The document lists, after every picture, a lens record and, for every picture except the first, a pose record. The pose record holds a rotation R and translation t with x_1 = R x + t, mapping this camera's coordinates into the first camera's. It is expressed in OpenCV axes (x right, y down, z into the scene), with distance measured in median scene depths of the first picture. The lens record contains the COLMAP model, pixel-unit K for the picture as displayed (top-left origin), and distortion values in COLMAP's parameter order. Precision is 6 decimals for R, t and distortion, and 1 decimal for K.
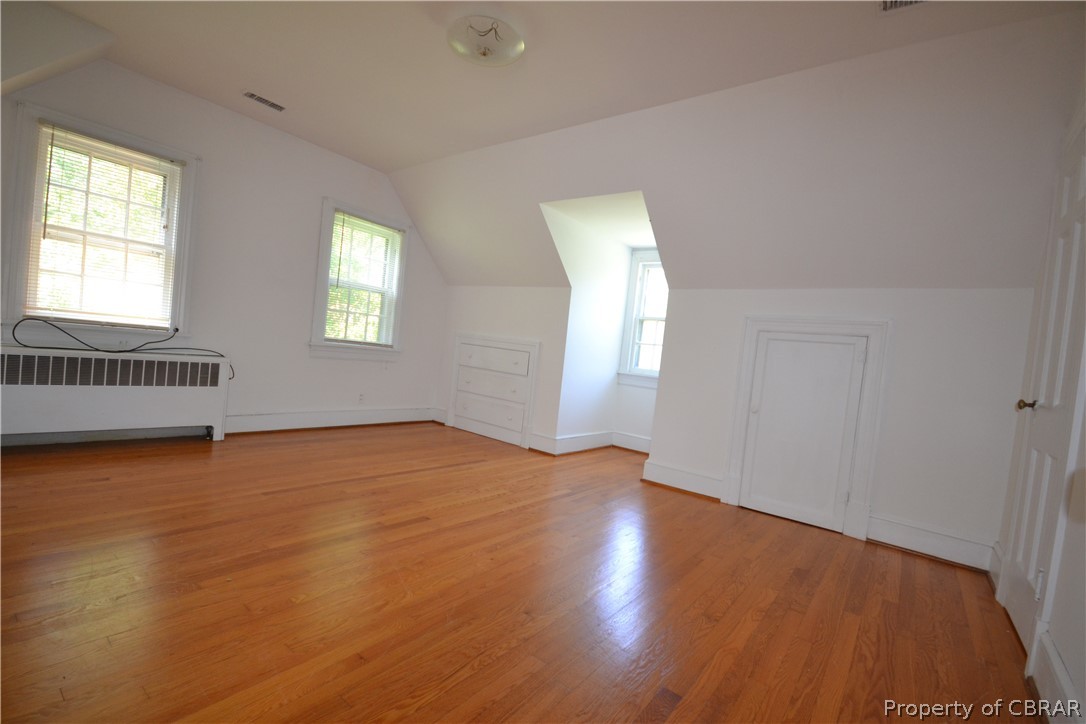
lens RADIAL K [[467.8, 0, 543.0], [0, 467.8, 362.0], [0, 0, 1]] dist [-0.000066, -0.000046]
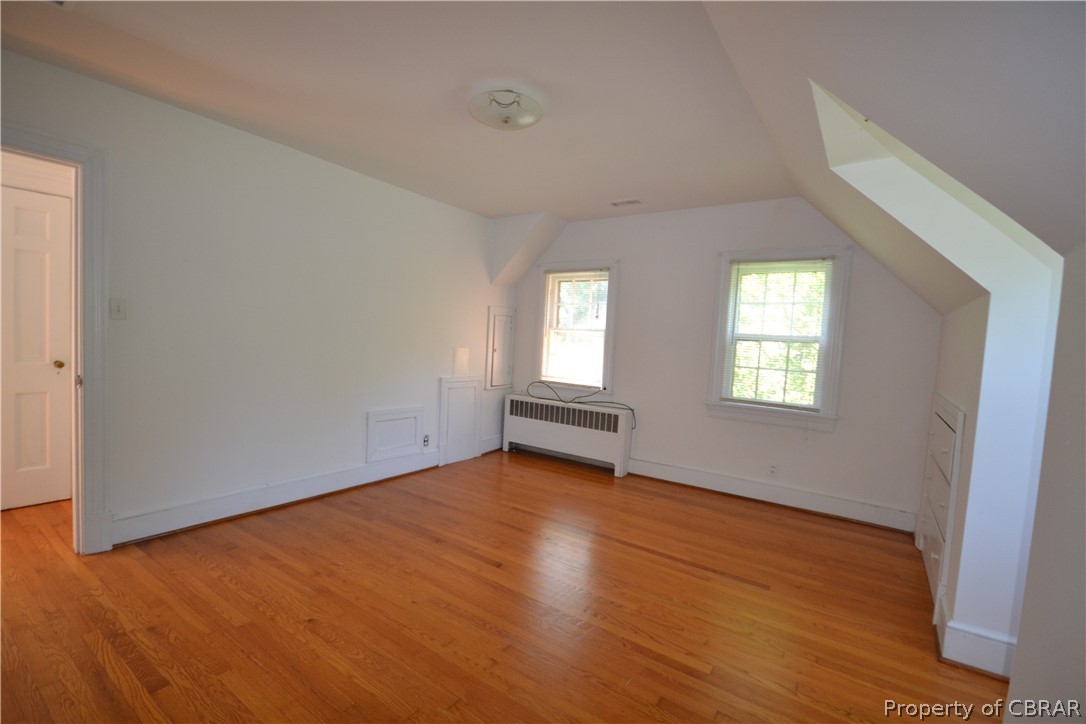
lens RADIAL K [[487.6, 0, 543.0], [0, 487.6, 362.0], [0, 0, 1]] dist [-0.015348, -0.000336]
pose [[0.070215, -0.057795, -0.995856, 0.630496], [-0.072497, 0.995385, -0.062879, -0.042844], [0.994894, 0.076612, 0.065701, 0.719325]]
